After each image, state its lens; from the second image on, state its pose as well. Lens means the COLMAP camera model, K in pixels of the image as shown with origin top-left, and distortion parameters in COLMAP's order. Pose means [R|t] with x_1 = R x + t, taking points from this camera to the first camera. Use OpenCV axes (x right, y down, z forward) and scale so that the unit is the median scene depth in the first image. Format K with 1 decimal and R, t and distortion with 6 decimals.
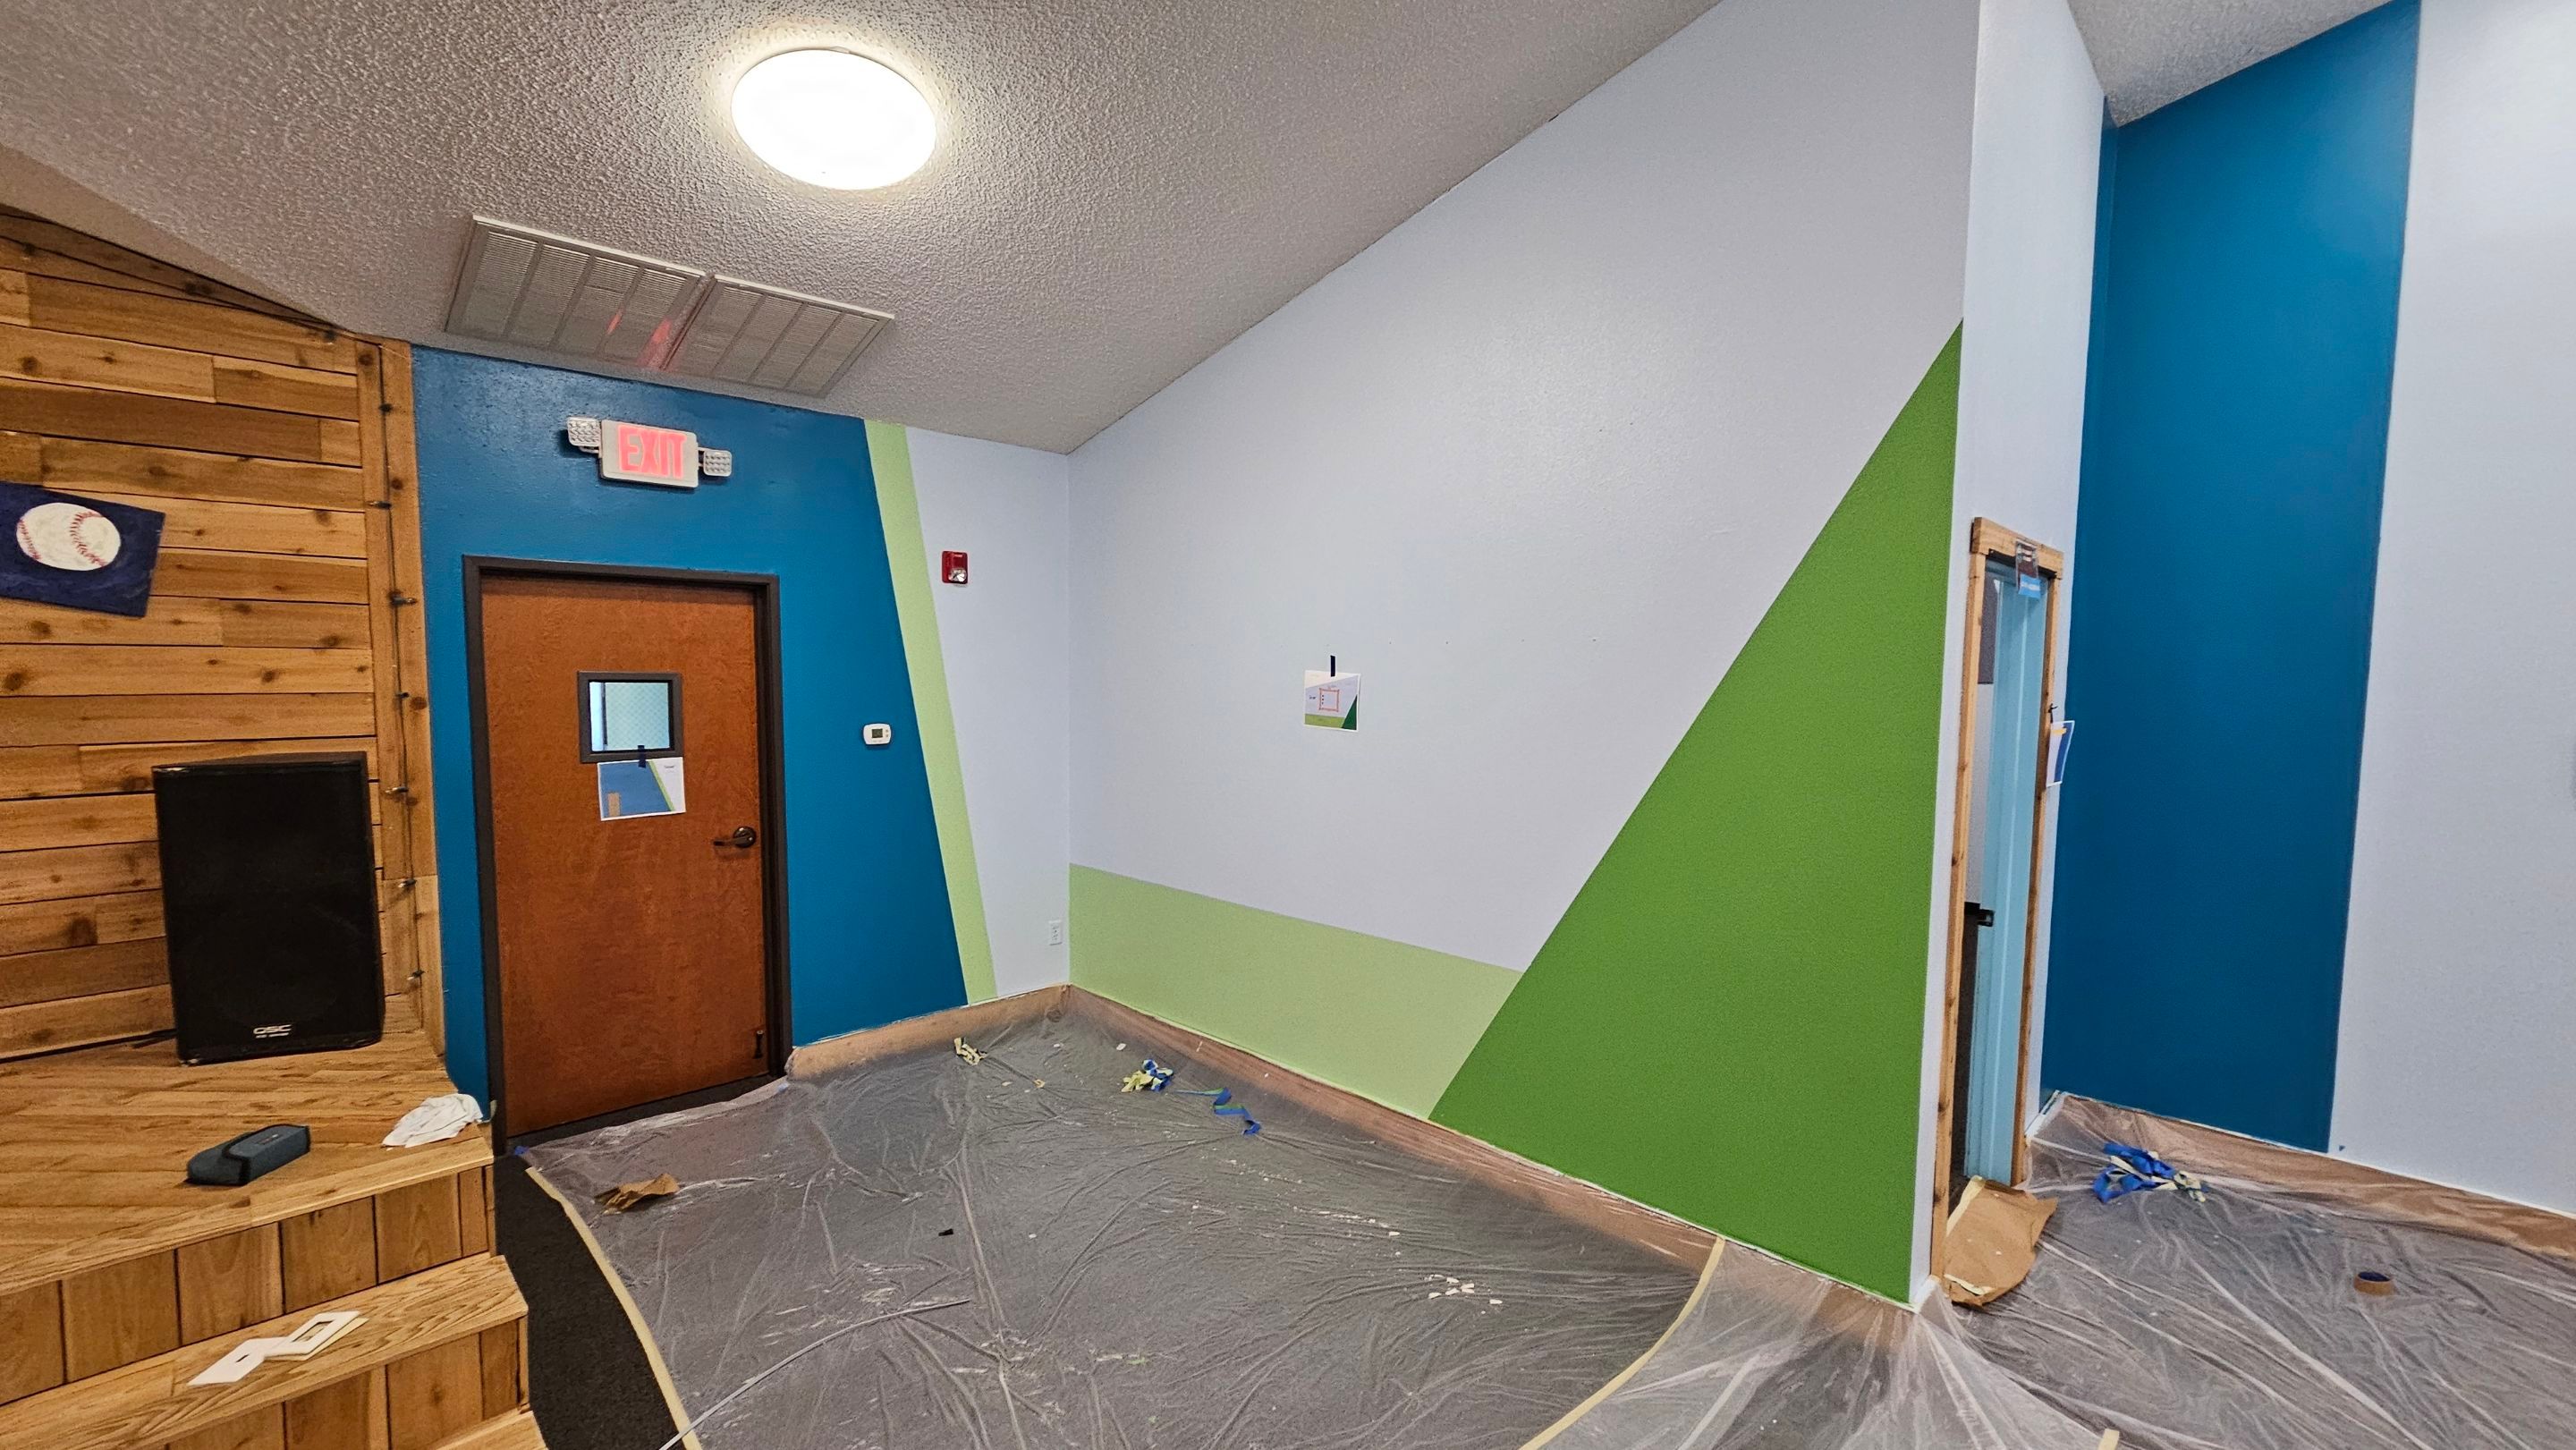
lens RADIAL K [[1051.3, 0, 1287.1], [0, 1051.3, 752.5], [0, 0, 1]] dist [0.001810, 0.000193]
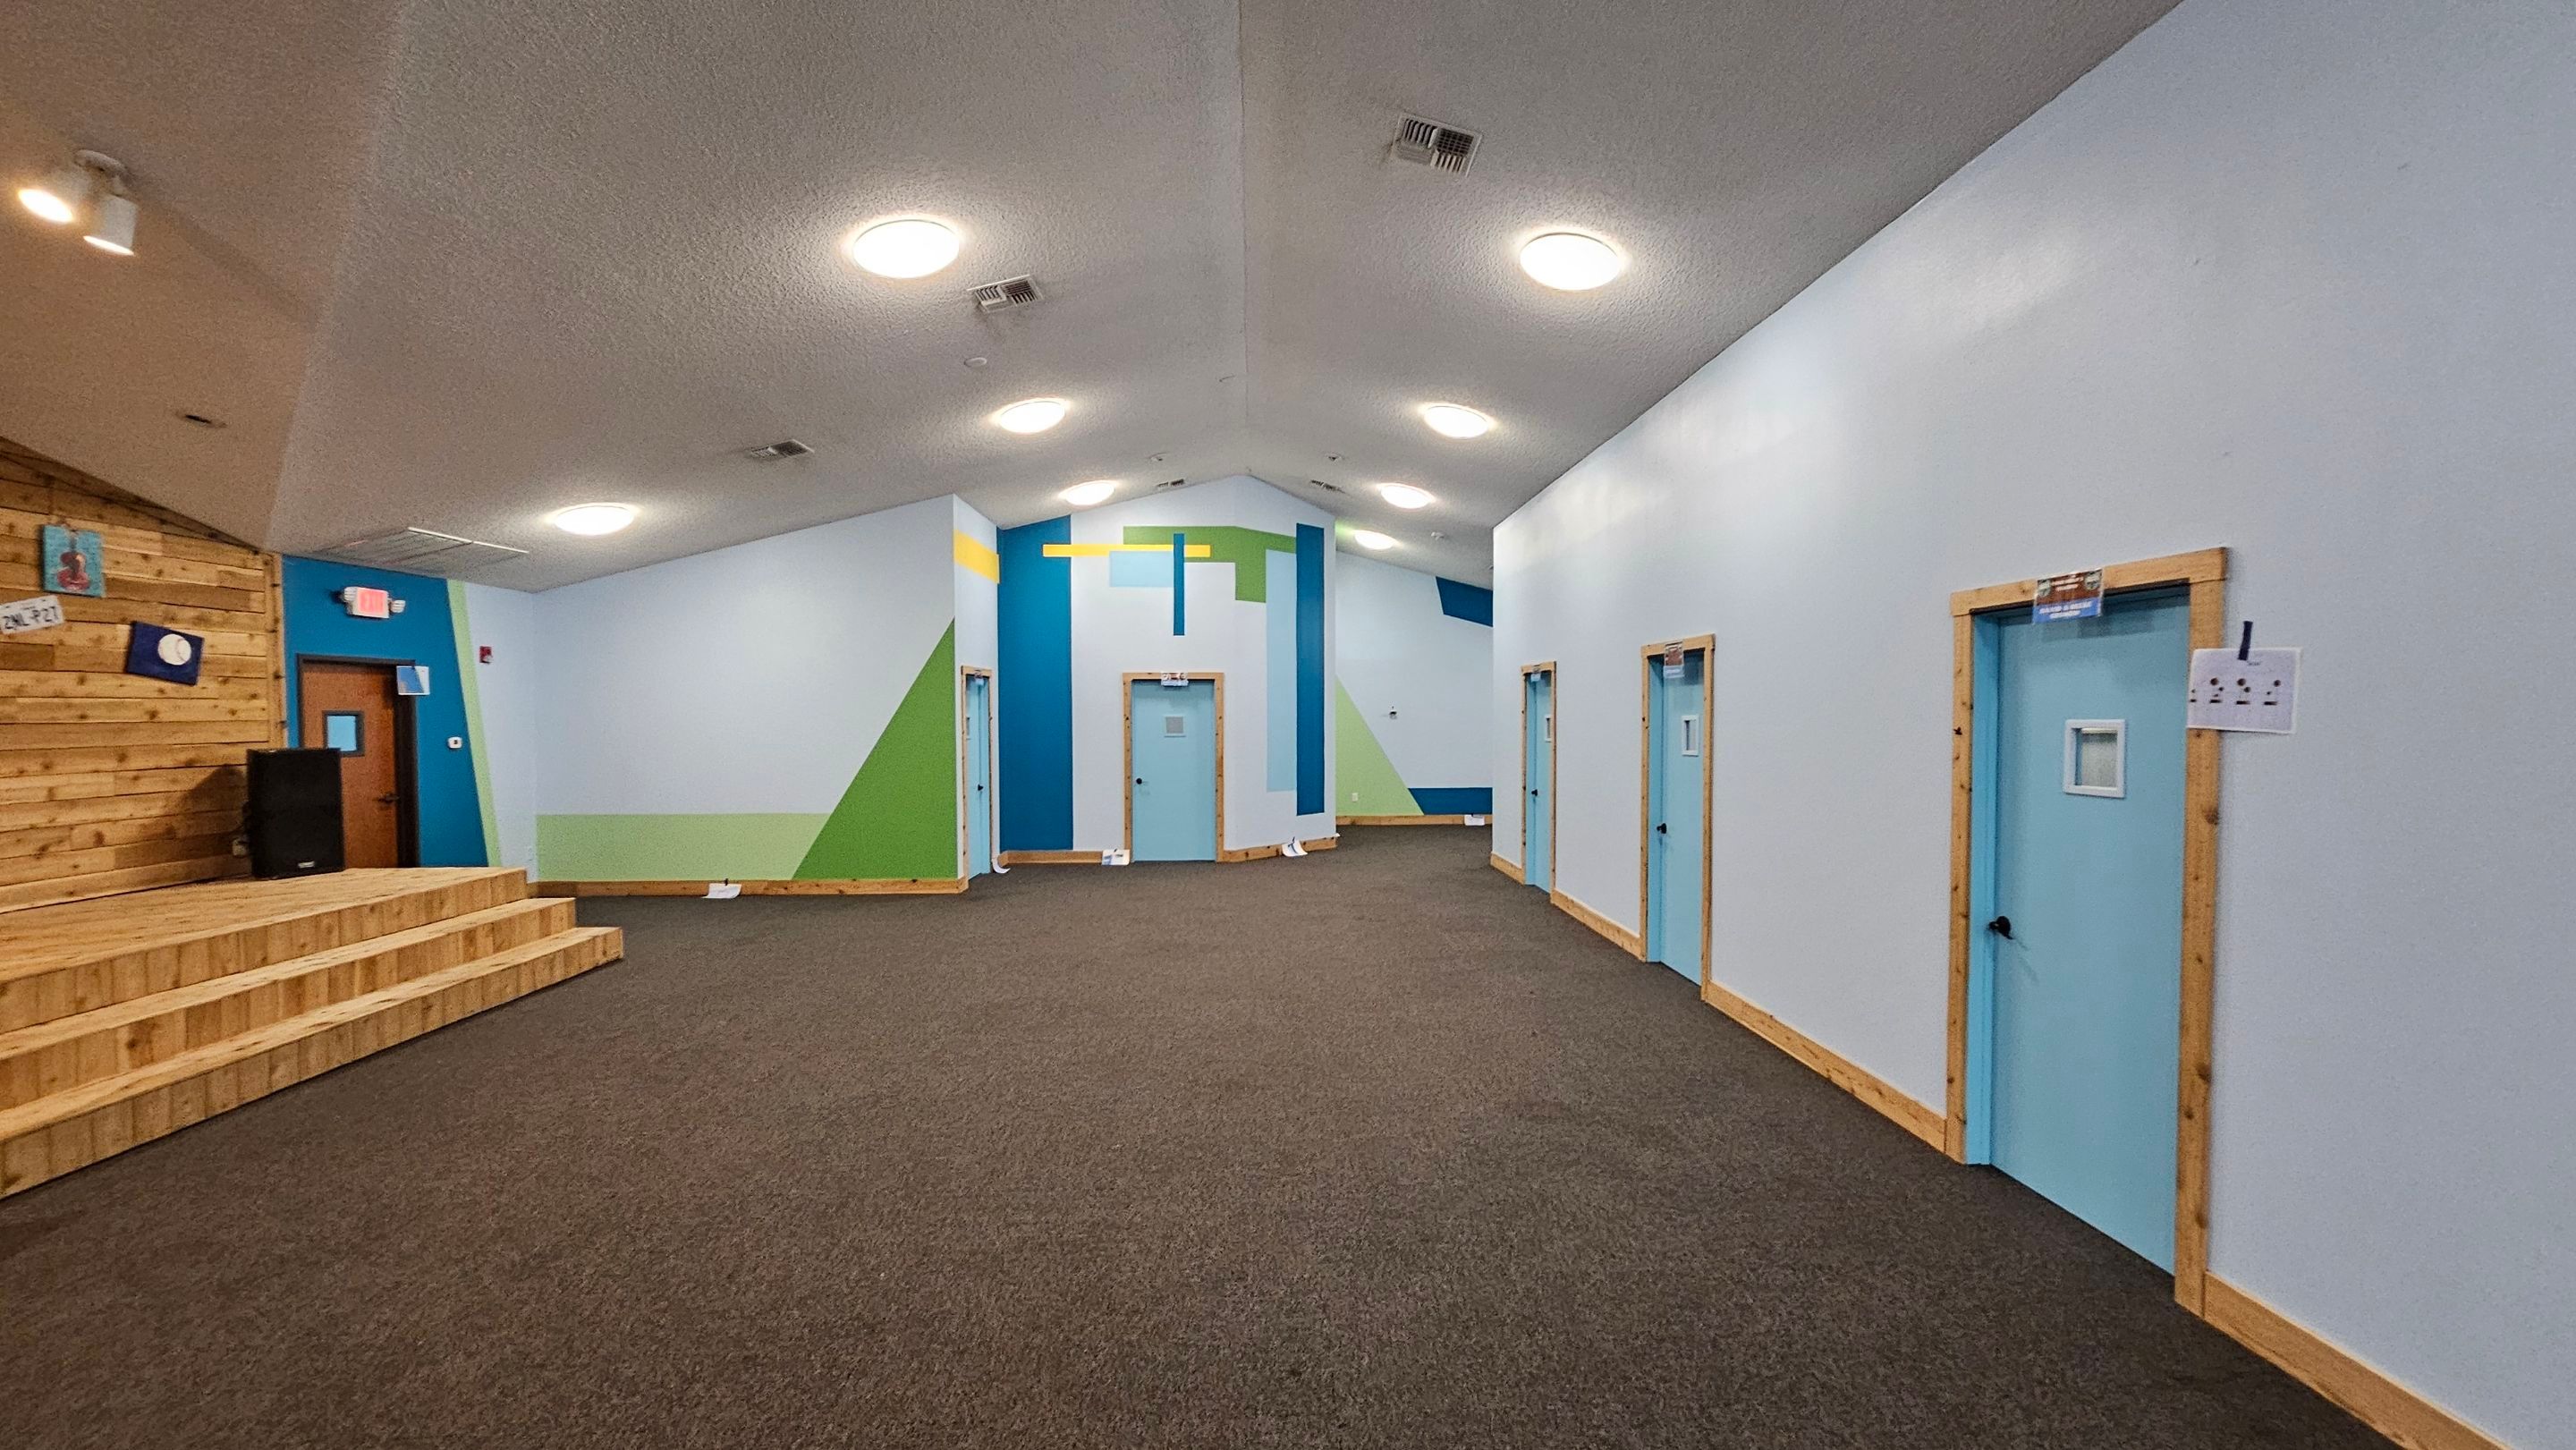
lens RADIAL K [[1051.3, 0, 1301.8], [0, 1051.3, 743.5], [0, 0, 1]] dist [0.001810, 0.000193]
pose [[0.673511, -0.030859, 0.738533, -1.080666], [0.065700, 0.997673, -0.018229, 0.167449], [-0.736252, 0.060798, 0.673971, -1.985897]]
